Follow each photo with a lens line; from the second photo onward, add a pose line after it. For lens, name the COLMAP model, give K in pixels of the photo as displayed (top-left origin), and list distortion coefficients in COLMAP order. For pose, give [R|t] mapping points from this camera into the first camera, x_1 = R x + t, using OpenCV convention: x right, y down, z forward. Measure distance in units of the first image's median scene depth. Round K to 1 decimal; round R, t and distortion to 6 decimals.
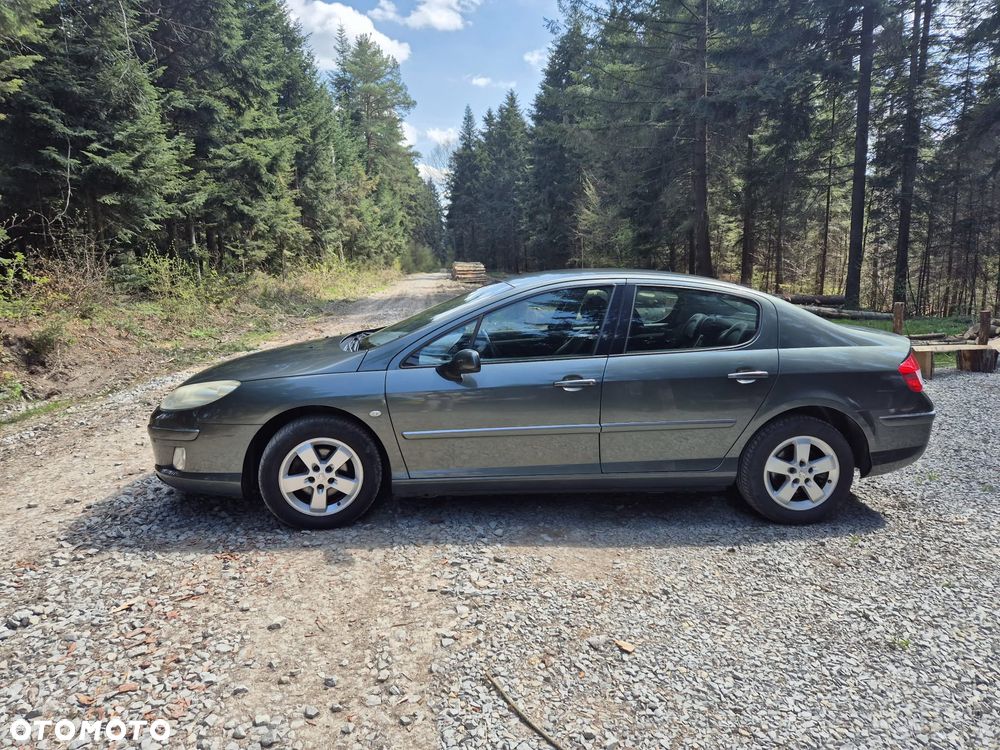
lens RADIAL K [[677.5, 0, 499.1], [0, 677.5, 369.4], [0, 0, 1]] dist [0.075922, -0.063928]
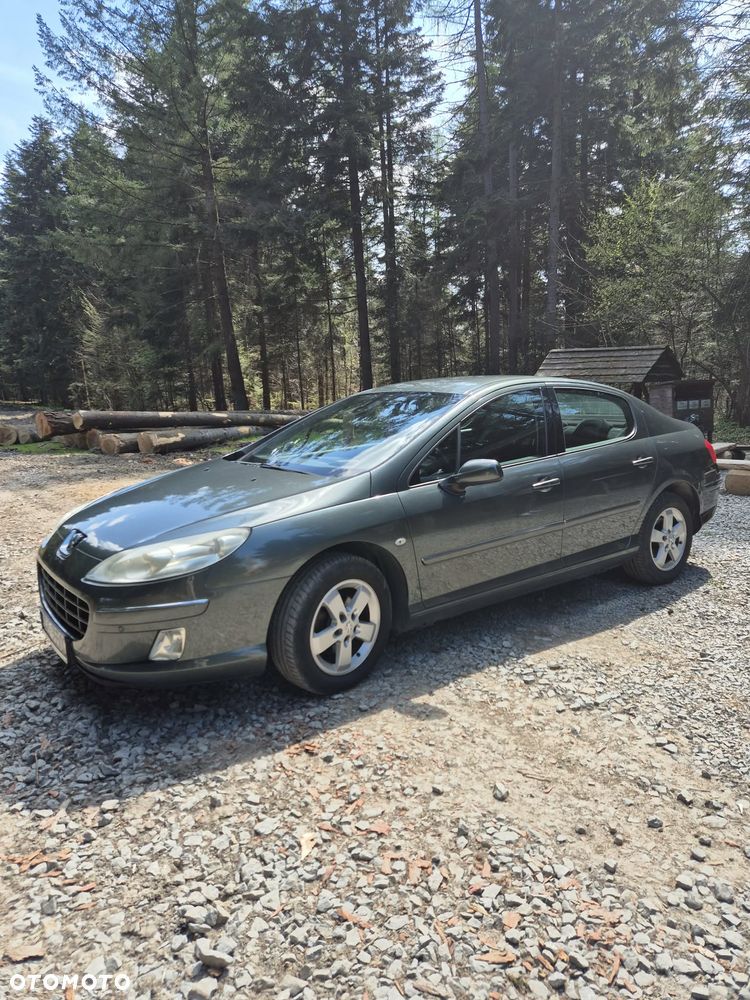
lens RADIAL K [[680.0, 0, 374.3], [0, 680.0, 469.0], [0, 0, 1]] dist [0.079009, -0.071500]
pose [[0.848007, -0.096939, 0.521043, -0.246575], [0.115347, 0.993321, -0.002923, -0.010298], [-0.517280, 0.062579, 0.853525, 0.098270]]
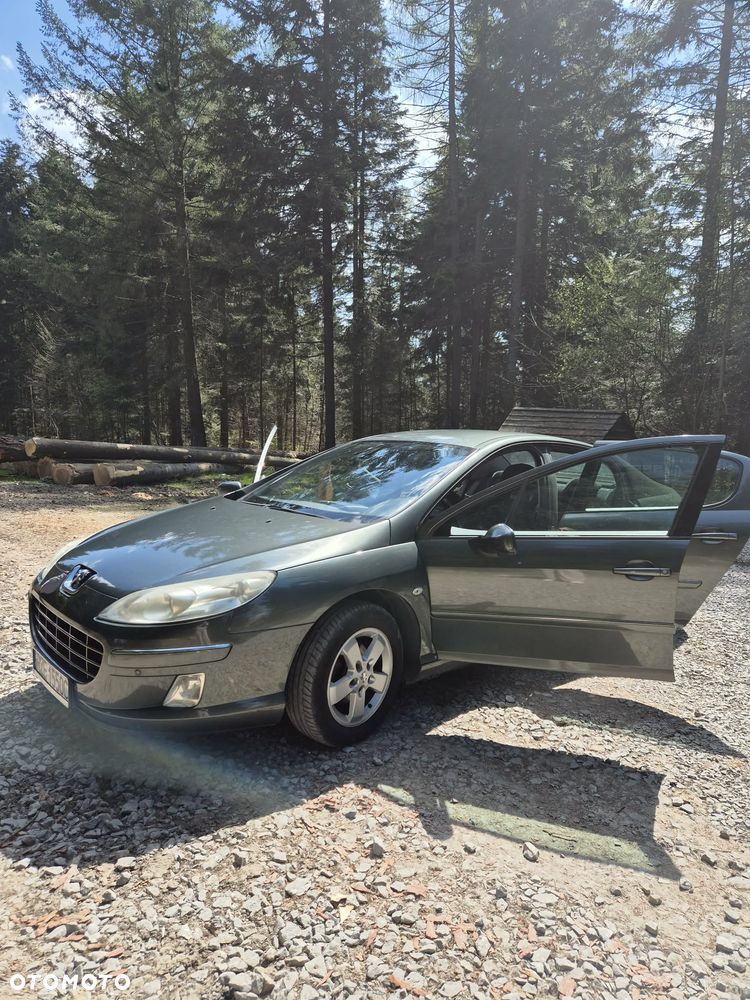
lens RADIAL K [[680.6, 0, 387.5], [0, 680.6, 466.0], [0, 0, 1]] dist [0.063222, -0.053015]
pose [[0.799308, -0.012040, 0.600801, -0.276893], [0.063818, 0.995846, -0.064947, -0.014891], [-0.597523, 0.090254, 0.796756, 0.114821]]
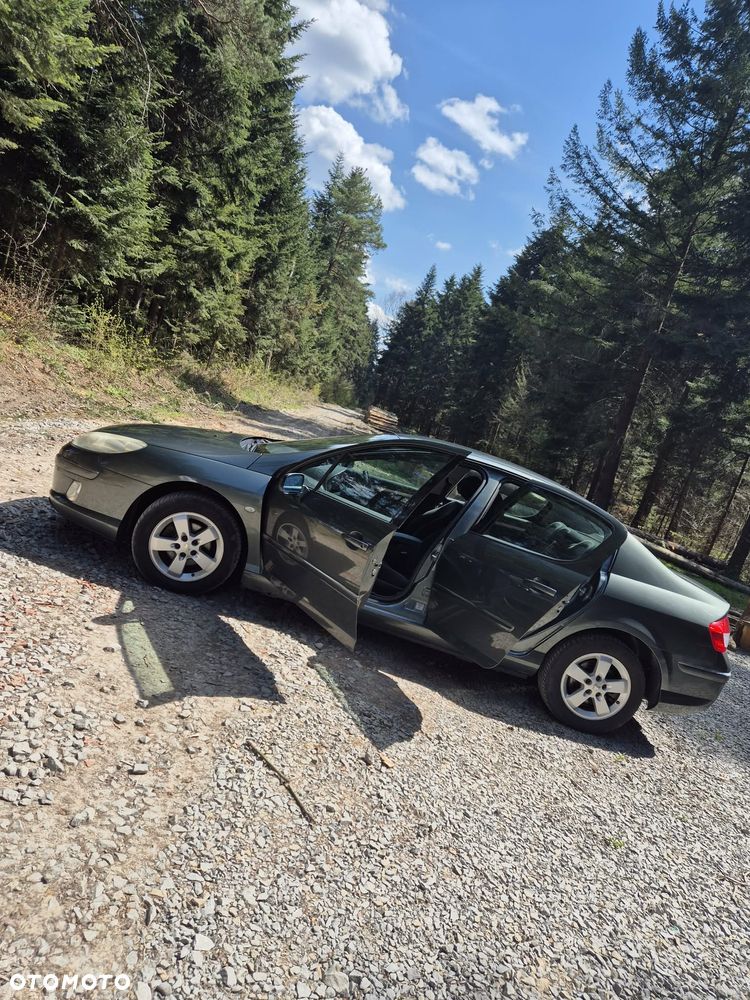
lens RADIAL K [[683.6, 0, 374.2], [0, 683.6, 495.8], [0, 0, 1]] dist [0.076524, -0.065370]
pose [[0.945694, 0.324452, -0.019852, 0.010781], [-0.324965, 0.945126, -0.033694, 0.005954], [0.007831, 0.038315, 0.999235, -0.052378]]
